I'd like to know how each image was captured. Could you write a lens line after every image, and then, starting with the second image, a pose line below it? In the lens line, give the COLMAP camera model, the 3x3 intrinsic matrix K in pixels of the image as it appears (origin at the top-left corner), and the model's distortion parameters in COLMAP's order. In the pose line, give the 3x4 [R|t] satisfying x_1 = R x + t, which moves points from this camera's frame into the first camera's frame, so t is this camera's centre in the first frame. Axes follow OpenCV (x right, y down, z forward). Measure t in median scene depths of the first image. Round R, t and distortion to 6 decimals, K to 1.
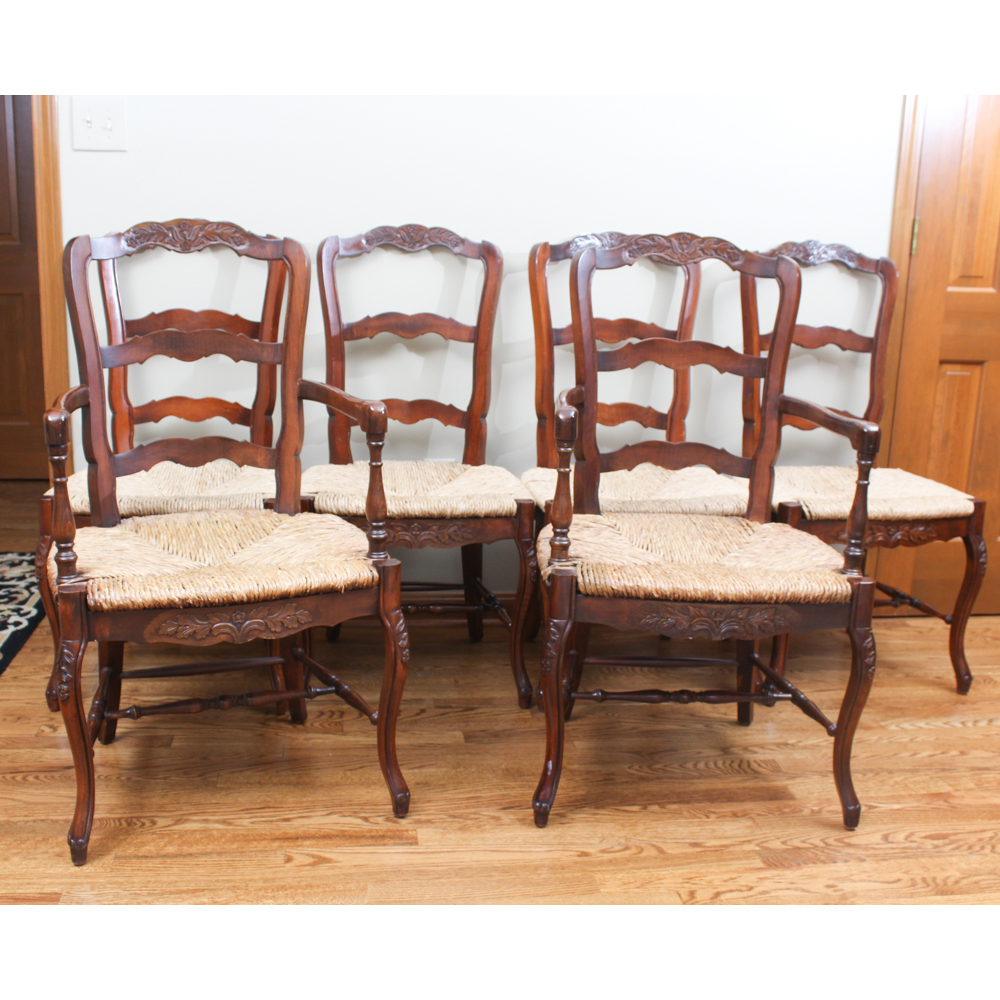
lens RADIAL K [[1191.4, 0, 469.1], [0, 1191.4, 503.2], [0, 0, 1]] dist [-0.094932, 0.000000]
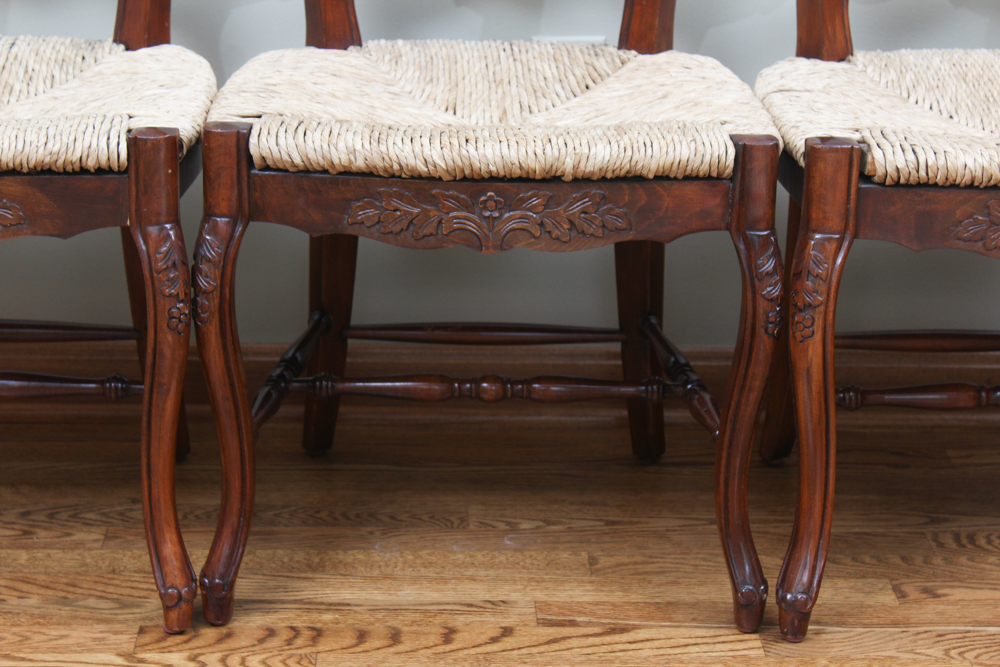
lens RADIAL K [[2458.4, 0, 492.9], [0, 2458.4, 336.4], [0, 0, 1]] dist [0.088793, 0.000000]
pose [[0.996072, 0.016989, -0.086906, 0.031045], [-0.009578, 0.996335, 0.084997, -0.005561], [0.088032, -0.083831, 0.992584, 0.133623]]
